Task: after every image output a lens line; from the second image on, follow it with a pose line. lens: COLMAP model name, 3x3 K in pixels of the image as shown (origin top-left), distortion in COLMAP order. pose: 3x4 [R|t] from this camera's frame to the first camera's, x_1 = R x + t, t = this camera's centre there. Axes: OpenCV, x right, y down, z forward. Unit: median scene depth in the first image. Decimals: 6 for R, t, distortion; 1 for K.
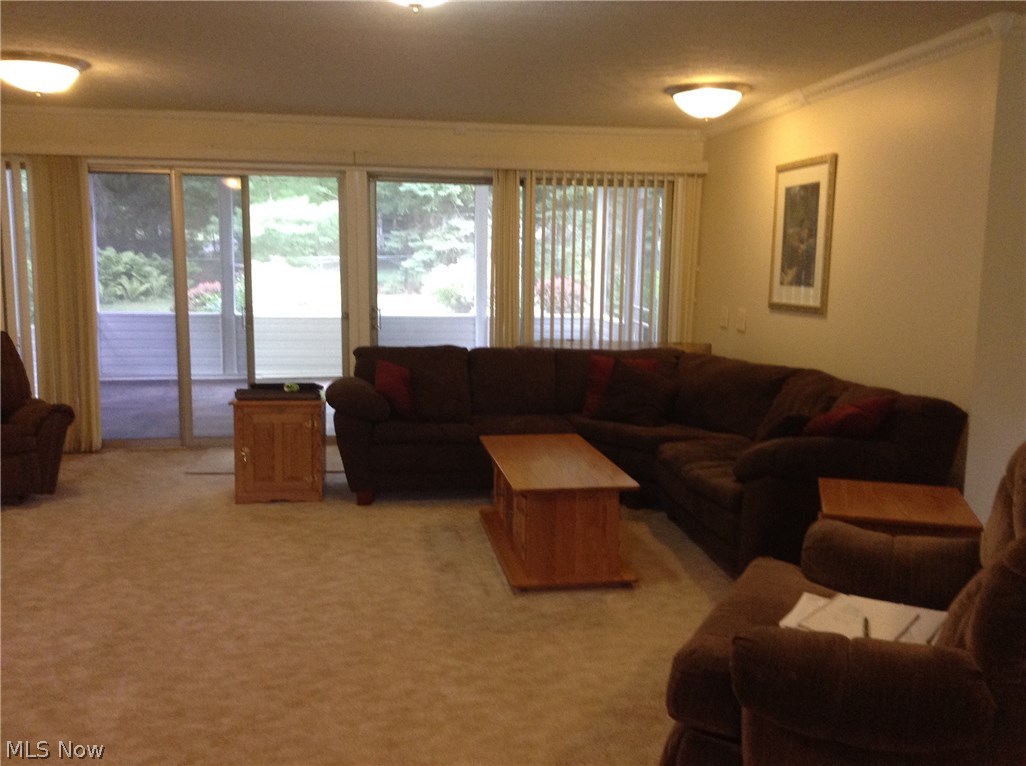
lens RADIAL K [[941.2, 0, 513.0], [0, 941.2, 383.0], [0, 0, 1]] dist [0.111819, -0.201834]
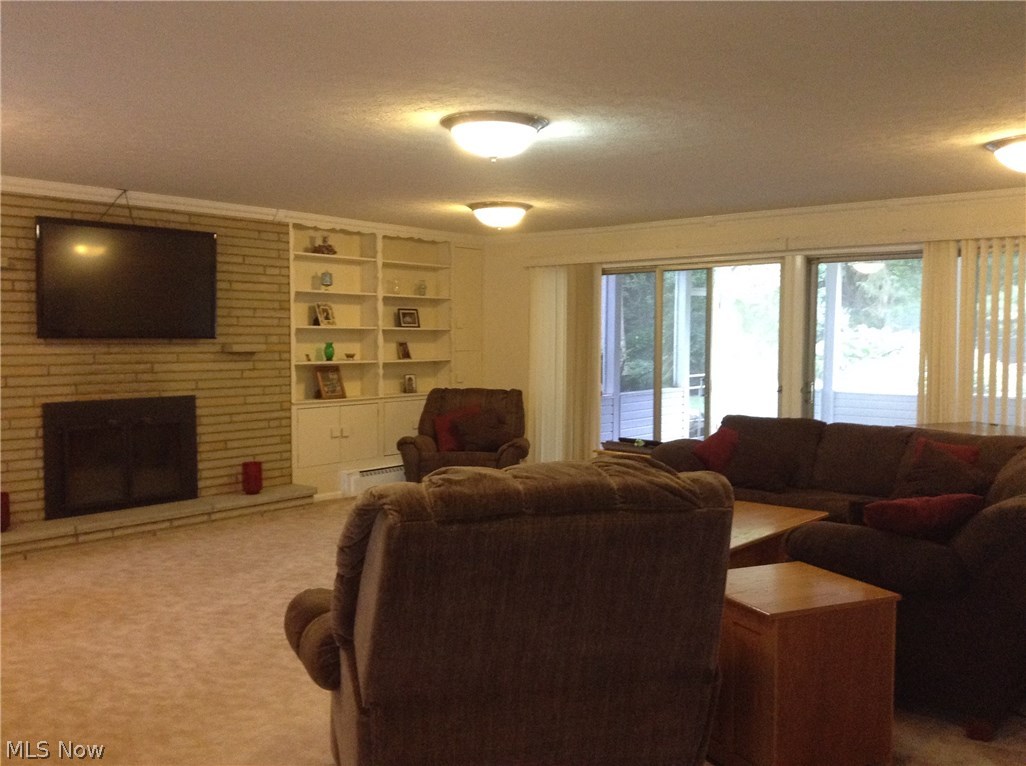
lens RADIAL K [[941.2, 0, 513.0], [0, 941.2, 383.0], [0, 0, 1]] dist [0.111819, -0.201834]
pose [[0.637079, 0.031281, -0.770163, 0.465160], [-0.095615, 0.994666, -0.038693, -0.007256], [0.764845, 0.098290, 0.636672, 0.080430]]
